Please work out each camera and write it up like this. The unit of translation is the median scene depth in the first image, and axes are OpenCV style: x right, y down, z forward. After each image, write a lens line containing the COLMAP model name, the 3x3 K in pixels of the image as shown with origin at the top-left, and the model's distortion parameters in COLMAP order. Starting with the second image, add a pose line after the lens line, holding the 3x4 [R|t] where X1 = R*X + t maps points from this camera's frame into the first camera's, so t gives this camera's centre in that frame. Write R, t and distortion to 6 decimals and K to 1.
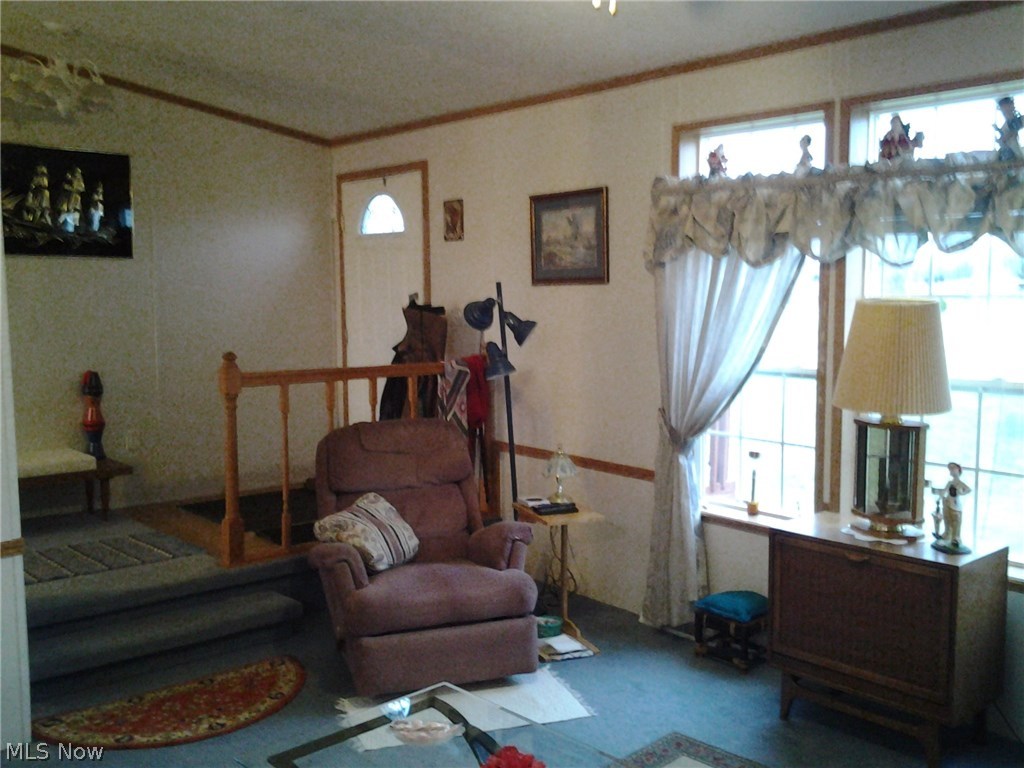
lens RADIAL K [[983.4, 0, 513.0], [0, 983.4, 379.2], [0, 0, 1]] dist [0.059268, 0.000000]
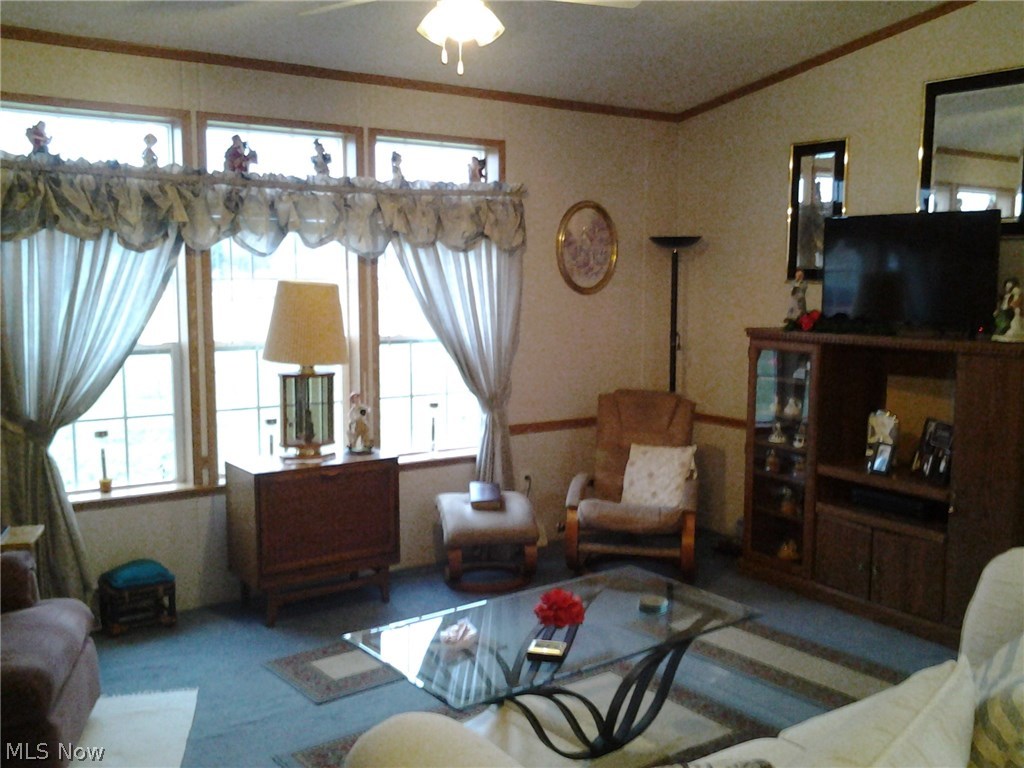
lens RADIAL K [[983.4, 0, 514.7], [0, 983.4, 380.2], [0, 0, 1]] dist [0.059268, 0.000000]
pose [[0.154005, -0.112695, 0.981622, -0.804915], [0.088503, 0.991054, 0.099892, -0.050965], [-0.984098, 0.071493, 0.162601, 0.465580]]
